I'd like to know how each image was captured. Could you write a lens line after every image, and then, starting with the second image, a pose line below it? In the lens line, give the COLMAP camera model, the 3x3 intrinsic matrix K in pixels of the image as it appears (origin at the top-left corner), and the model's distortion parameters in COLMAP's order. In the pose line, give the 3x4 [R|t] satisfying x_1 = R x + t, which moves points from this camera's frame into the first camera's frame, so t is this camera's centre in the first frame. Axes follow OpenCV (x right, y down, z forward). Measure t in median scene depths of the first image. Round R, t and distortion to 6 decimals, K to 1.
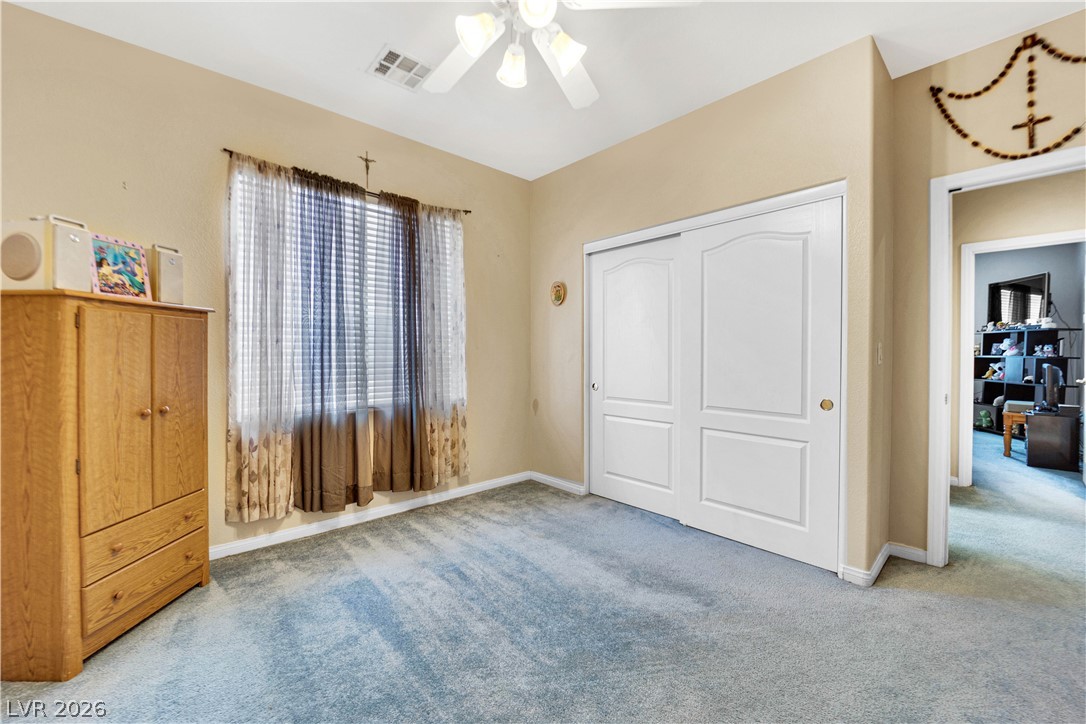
lens RADIAL K [[432.5, 0, 544.6], [0, 432.5, 360.4], [0, 0, 1]] dist [-0.018644, -0.000838]
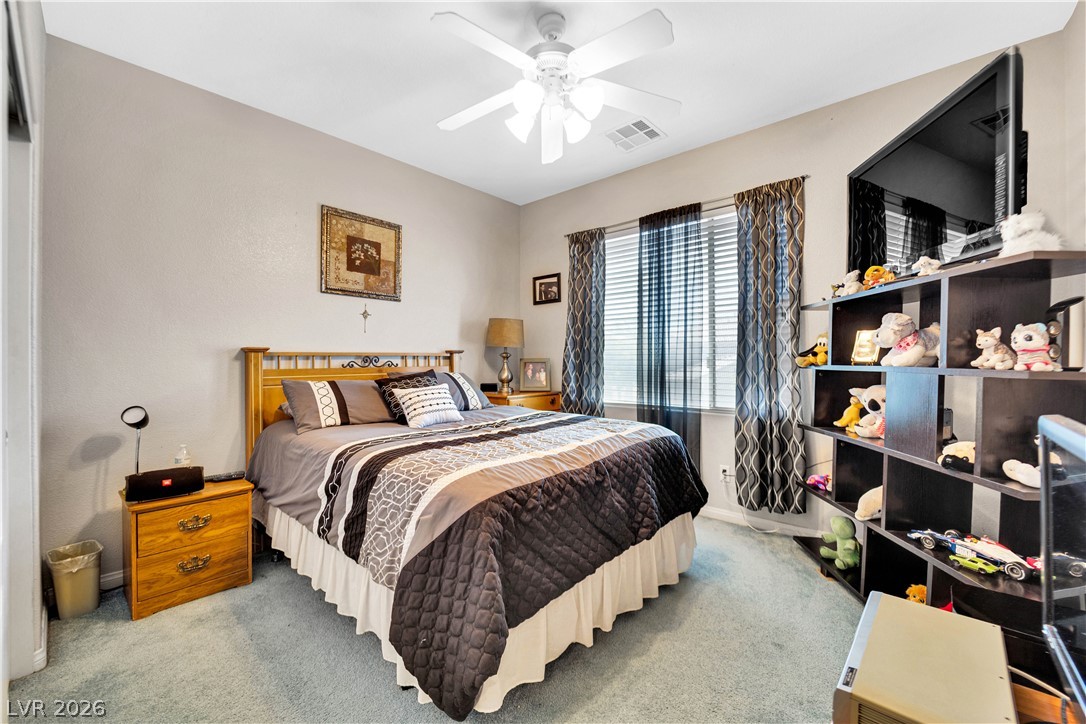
lens RADIAL K [[432.5, 0, 541.5], [0, 432.5, 360.9], [0, 0, 1]] dist [-0.018644, -0.000838]
pose [[0.995863, -0.008392, 0.090482, 0.798407], [0.009510, 0.999884, -0.011924, -0.013131], [-0.090372, 0.012735, 0.995827, 0.699176]]
